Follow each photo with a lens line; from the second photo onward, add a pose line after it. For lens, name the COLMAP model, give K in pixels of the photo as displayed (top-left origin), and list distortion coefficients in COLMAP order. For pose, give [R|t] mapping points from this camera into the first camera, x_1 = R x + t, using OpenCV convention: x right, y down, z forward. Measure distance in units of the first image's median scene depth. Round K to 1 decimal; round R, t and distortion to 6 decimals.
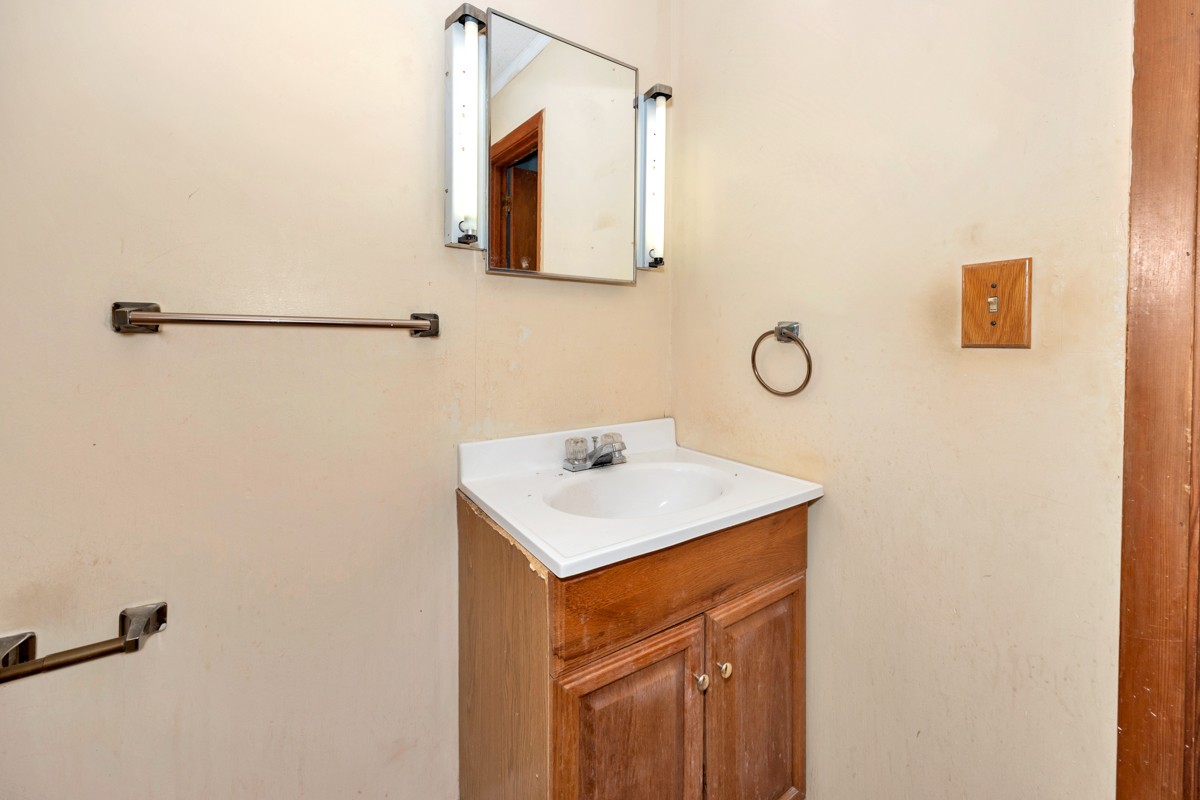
lens RADIAL K [[490.1, 0, 586.3], [0, 490.1, 358.8], [0, 0, 1]] dist [-0.000085, 0.000059]
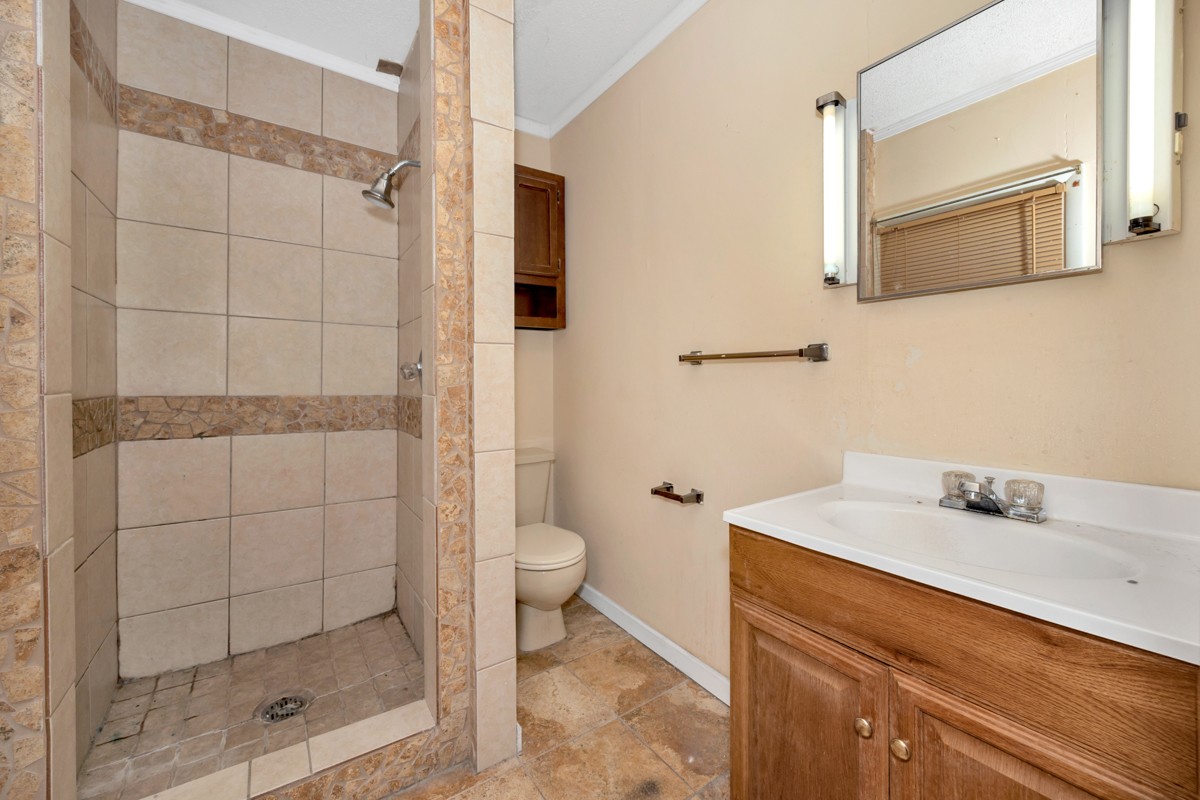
lens RADIAL K [[475.8, 0, 599.5], [0, 475.8, 393.8], [0, 0, 1]] dist [0.003985, 0.000013]
pose [[0.021492, 0.031382, -0.999276, 1.146486], [-0.030044, 0.999076, 0.030730, 0.023940], [0.999317, 0.029362, 0.022415, 0.485194]]
